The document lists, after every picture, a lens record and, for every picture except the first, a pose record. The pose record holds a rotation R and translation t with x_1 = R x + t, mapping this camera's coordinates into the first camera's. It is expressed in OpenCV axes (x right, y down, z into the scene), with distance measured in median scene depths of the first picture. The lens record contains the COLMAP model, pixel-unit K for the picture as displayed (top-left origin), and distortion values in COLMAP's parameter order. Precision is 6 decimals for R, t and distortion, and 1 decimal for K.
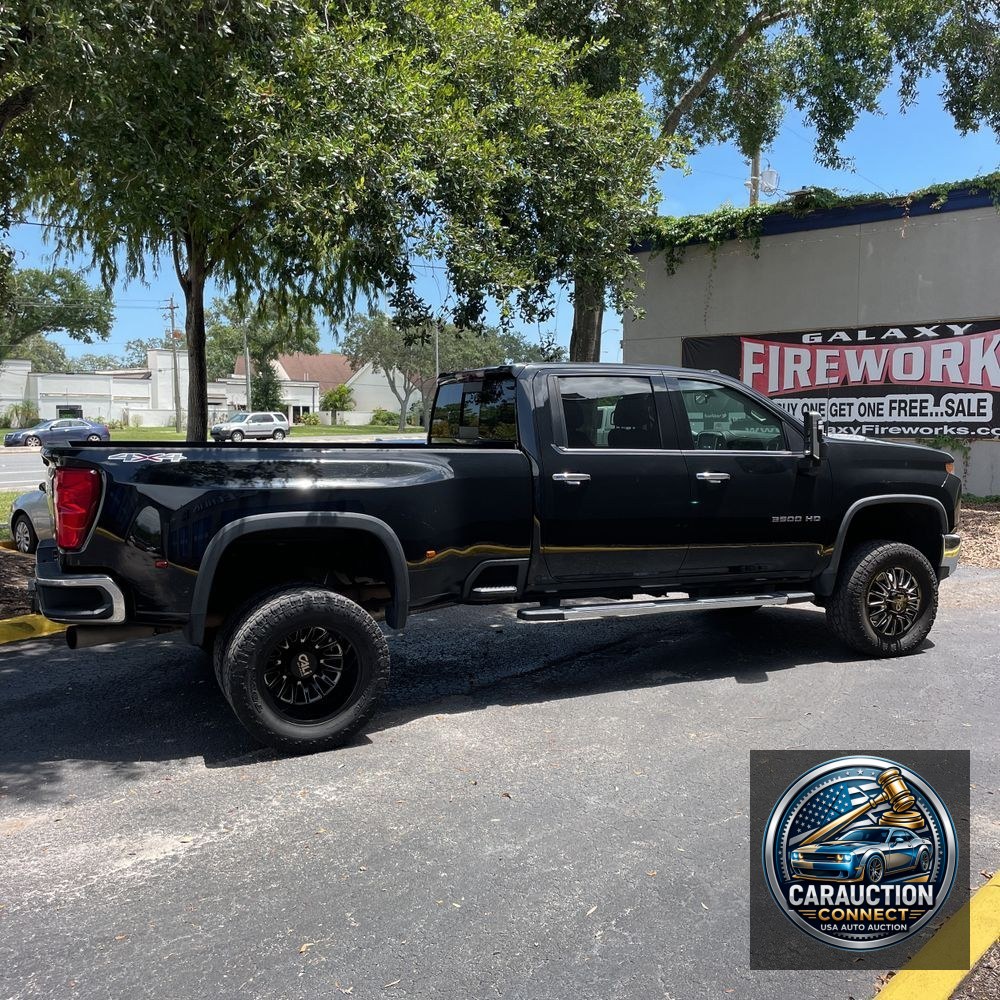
lens RADIAL K [[1023.4, 0, 495.9], [0, 1023.4, 485.3], [0, 0, 1]] dist [0.124957, -0.142544]
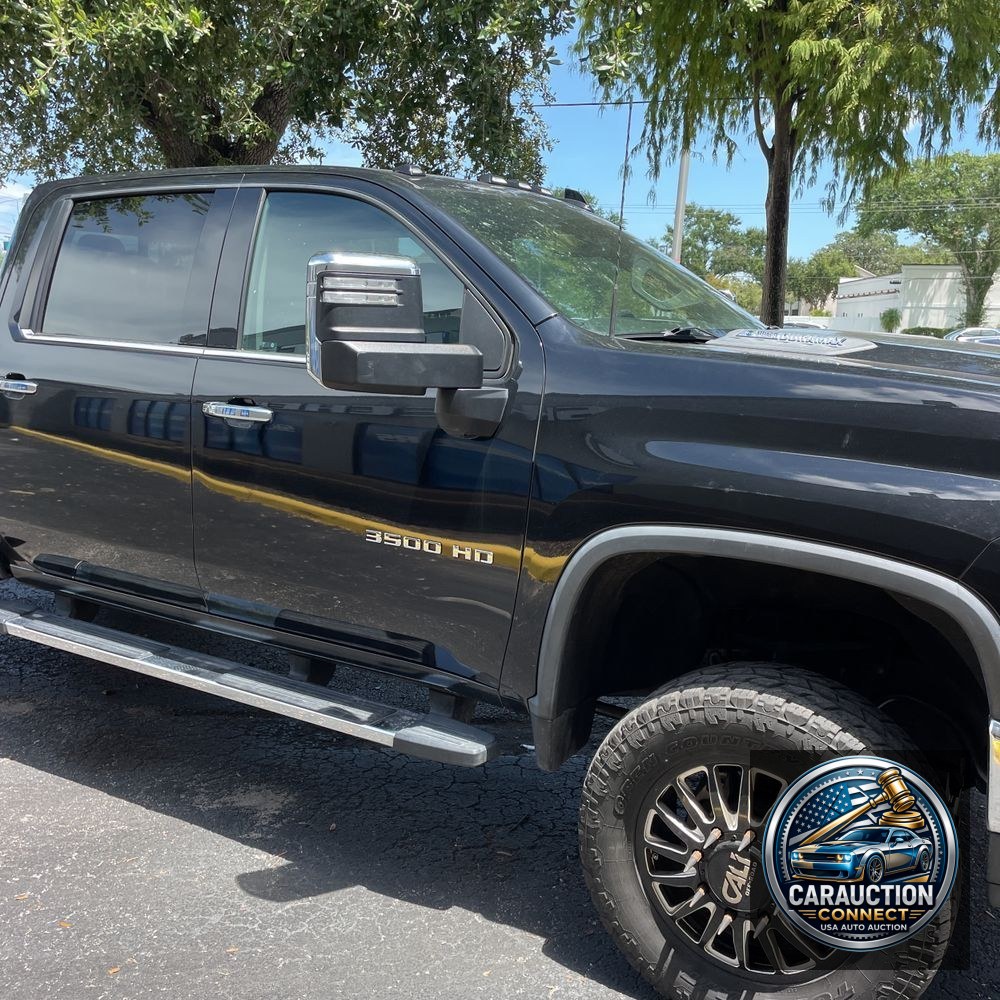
lens RADIAL K [[965.1, 0, 501.5], [0, 965.1, 514.7], [0, 0, 1]] dist [0.104797, -0.150980]
pose [[0.561227, 0.158874, -0.812270, 0.571147], [-0.057554, 0.986519, 0.153190, -0.034126], [0.825658, -0.039225, 0.562805, 0.790579]]
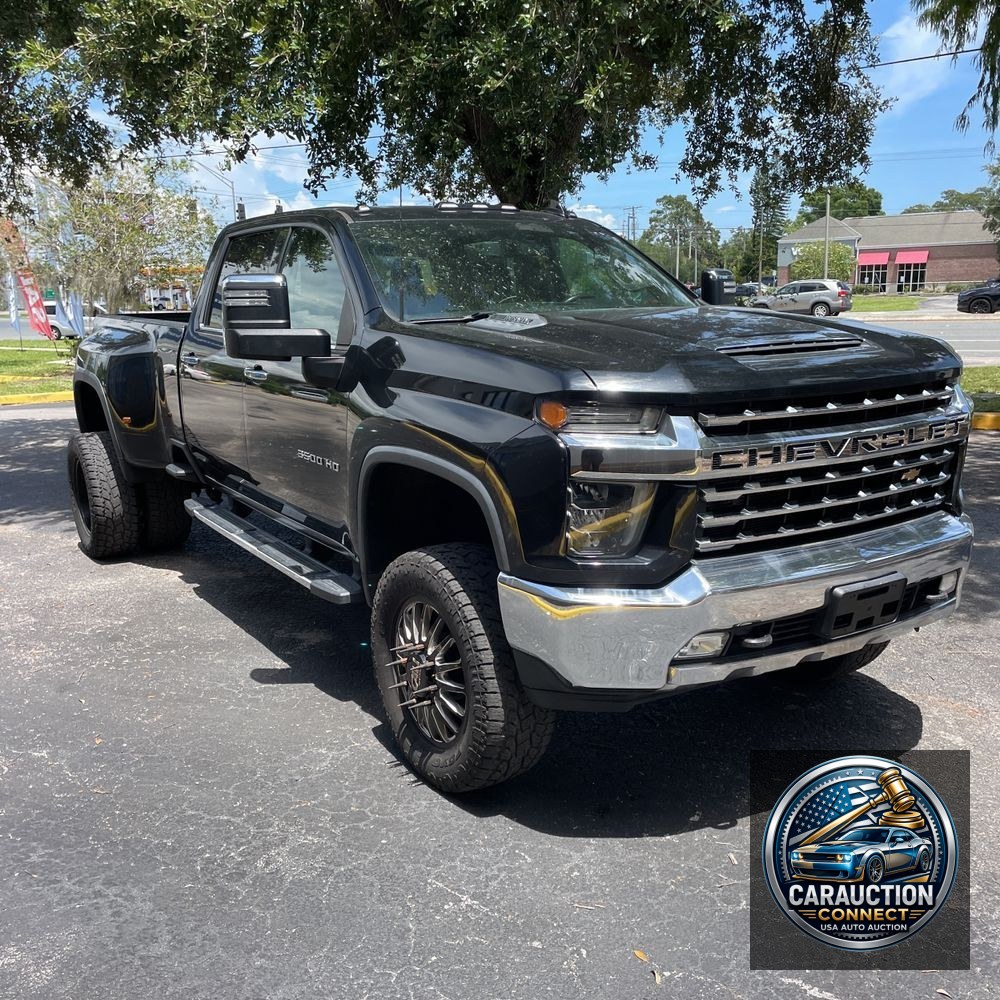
lens RADIAL K [[965.1, 0, 501.5], [0, 965.1, 514.7], [0, 0, 1]] dist [0.104797, -0.150980]
pose [[0.134444, 0.202517, -0.970006, 0.815854], [-0.029926, 0.979276, 0.200305, -0.049129], [0.990469, 0.002099, 0.137718, 0.987782]]
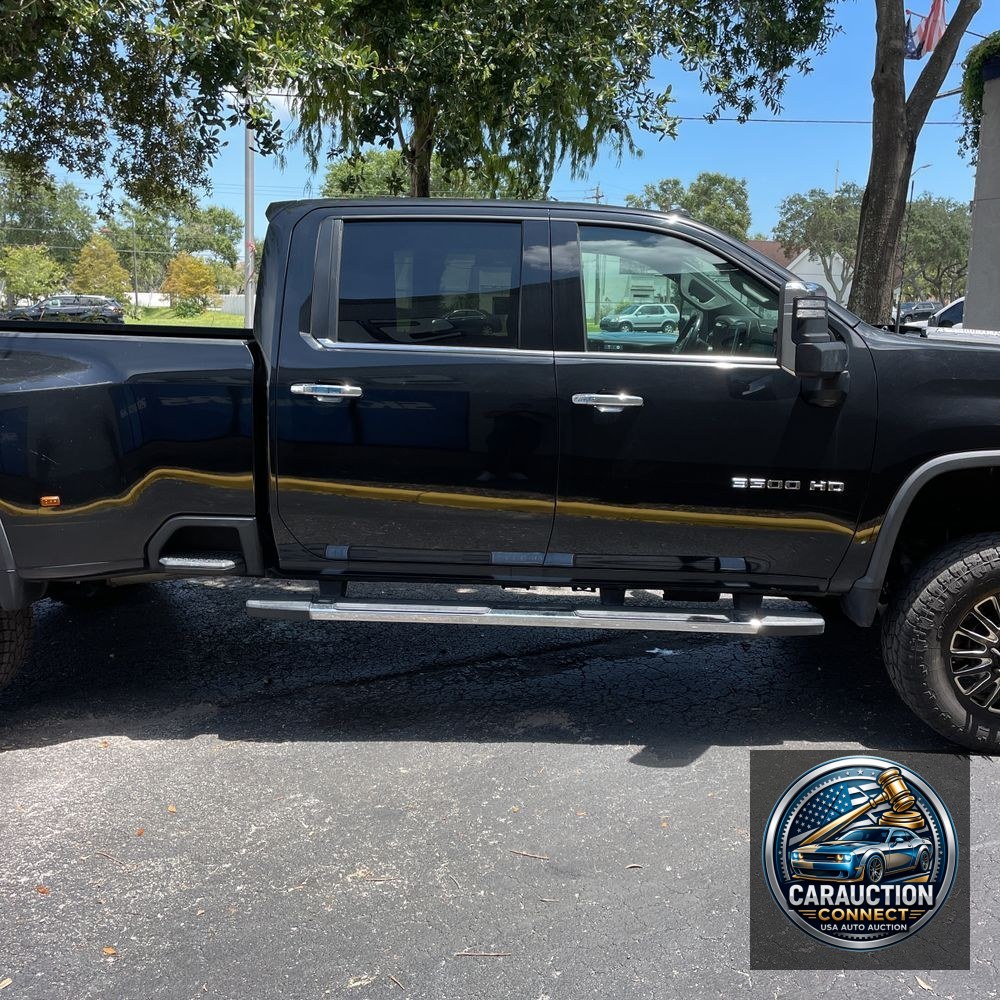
lens RADIAL K [[1023.4, 0, 495.9], [0, 1023.4, 485.3], [0, 0, 1]] dist [0.124957, -0.142544]
pose [[0.906278, 0.083379, -0.414377, 0.361760], [-0.040879, 0.993045, 0.110411, -0.020157], [0.420701, -0.083123, 0.903383, 0.425140]]
